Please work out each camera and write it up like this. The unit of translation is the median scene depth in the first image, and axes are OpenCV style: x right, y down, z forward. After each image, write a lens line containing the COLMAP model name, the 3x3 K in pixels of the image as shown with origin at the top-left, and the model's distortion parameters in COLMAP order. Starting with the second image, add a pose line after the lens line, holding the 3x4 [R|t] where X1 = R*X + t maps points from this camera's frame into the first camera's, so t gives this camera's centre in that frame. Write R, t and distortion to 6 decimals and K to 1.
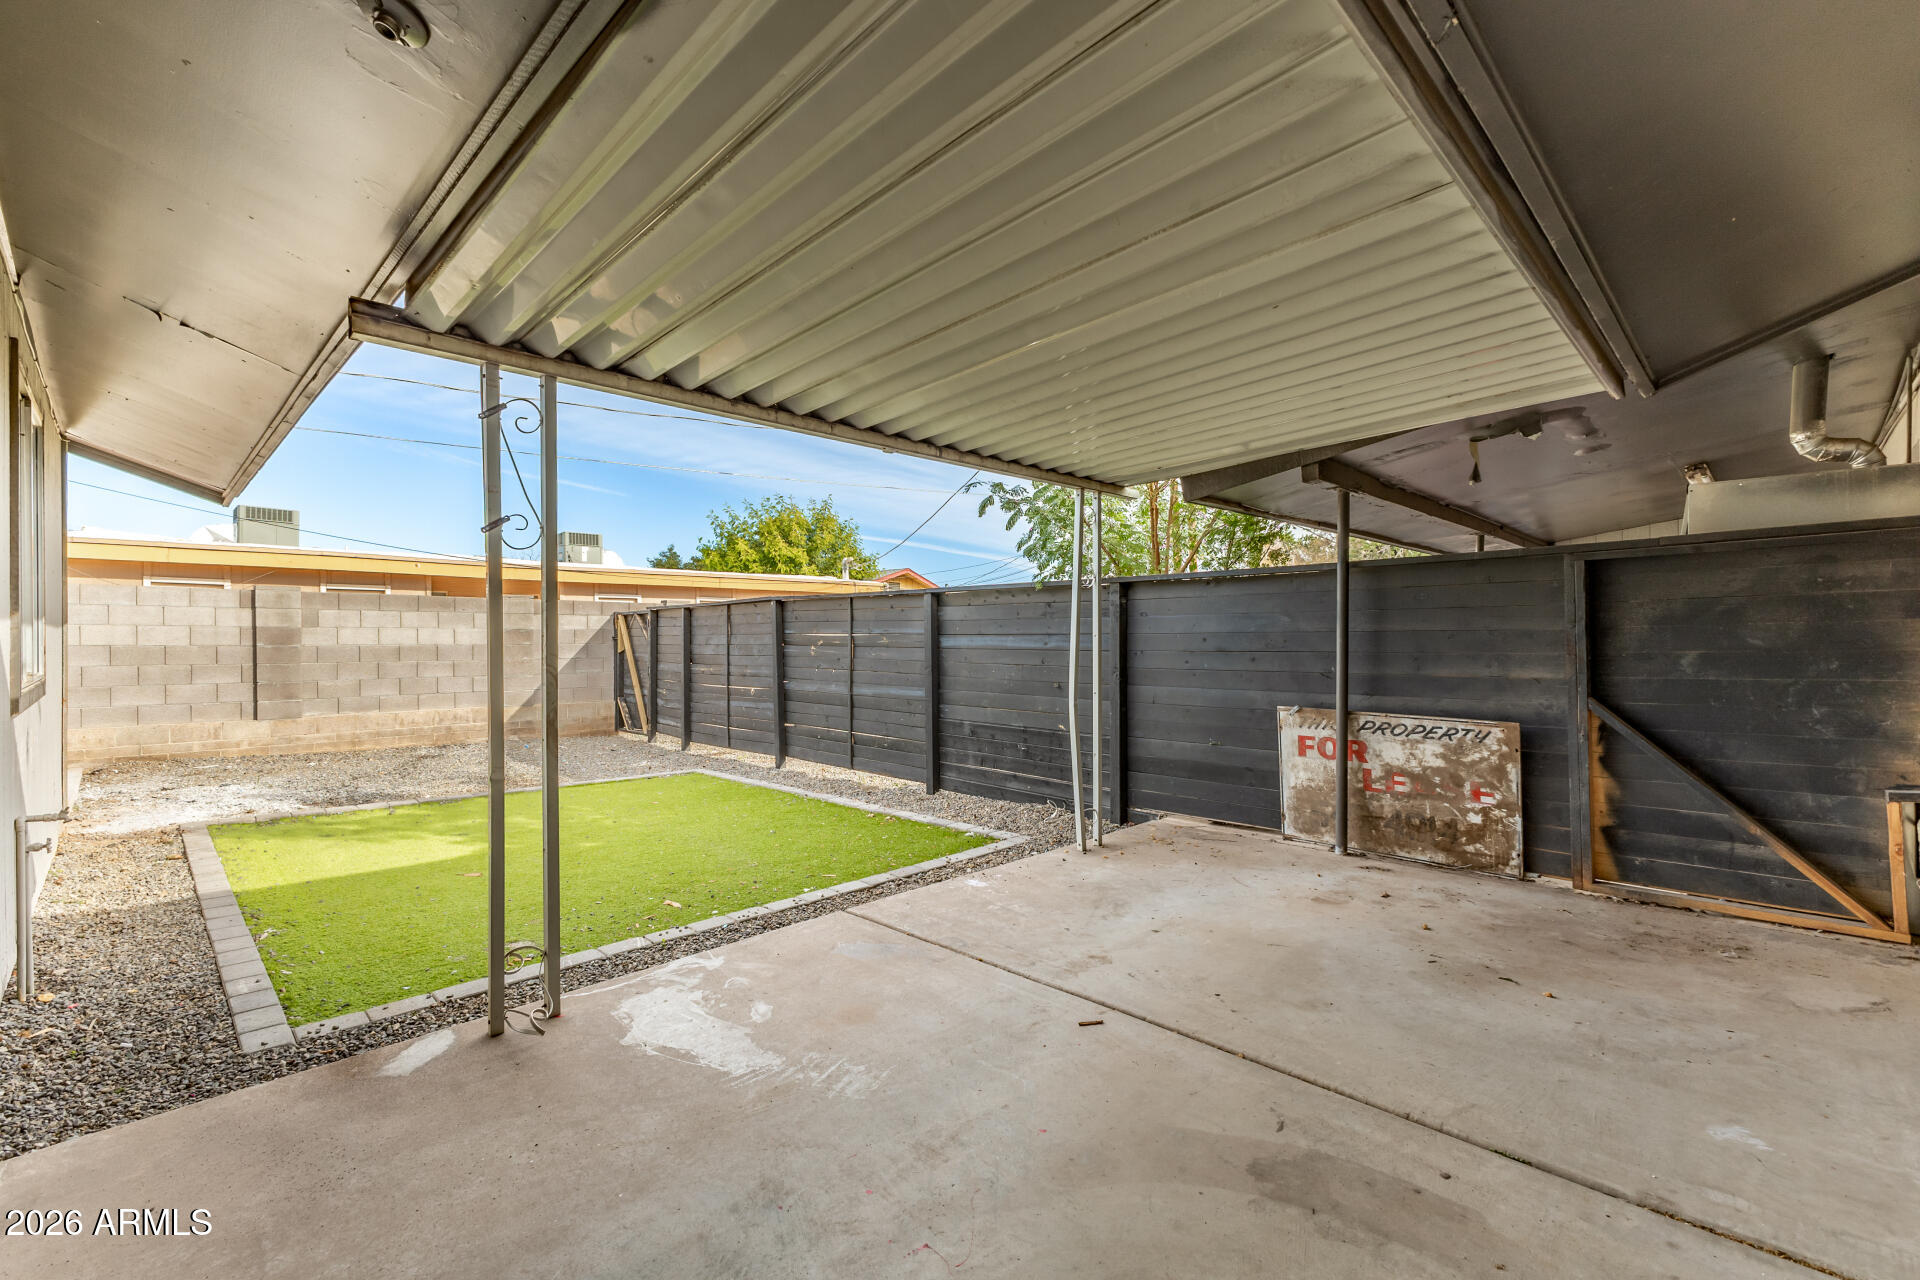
lens RADIAL K [[834.7, 0, 965.9], [0, 834.7, 640.0], [0, 0, 1]] dist [0.015824, -0.005941]
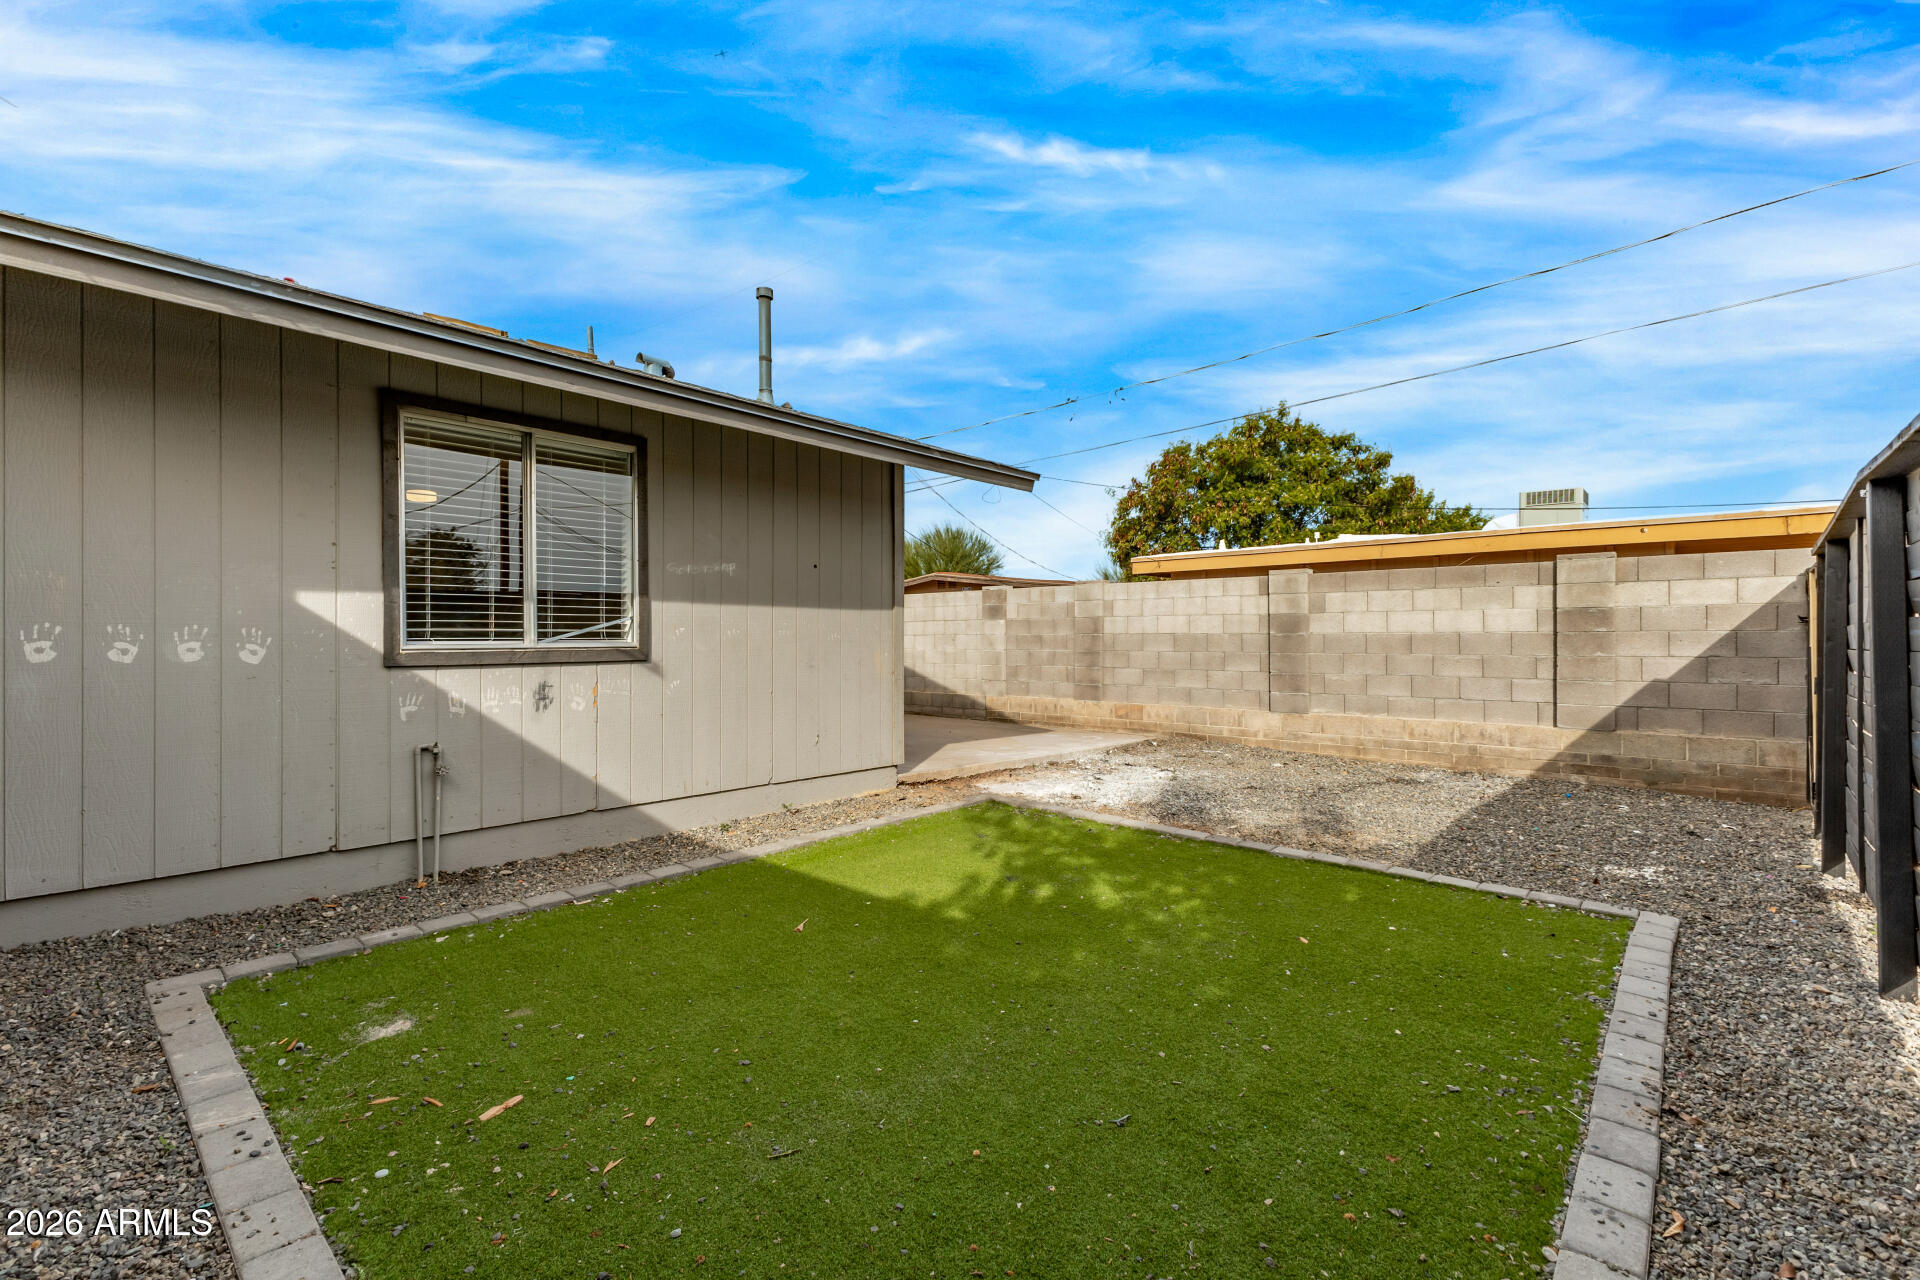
lens RADIAL K [[834.7, 0, 965.9], [0, 834.7, 640.0], [0, 0, 1]] dist [0.015824, -0.005941]
pose [[0.040034, 0.004817, -0.999187, 0.089419], [0.003837, 0.999980, 0.004974, 0.007326], [0.999191, -0.004033, 0.040014, 0.577375]]
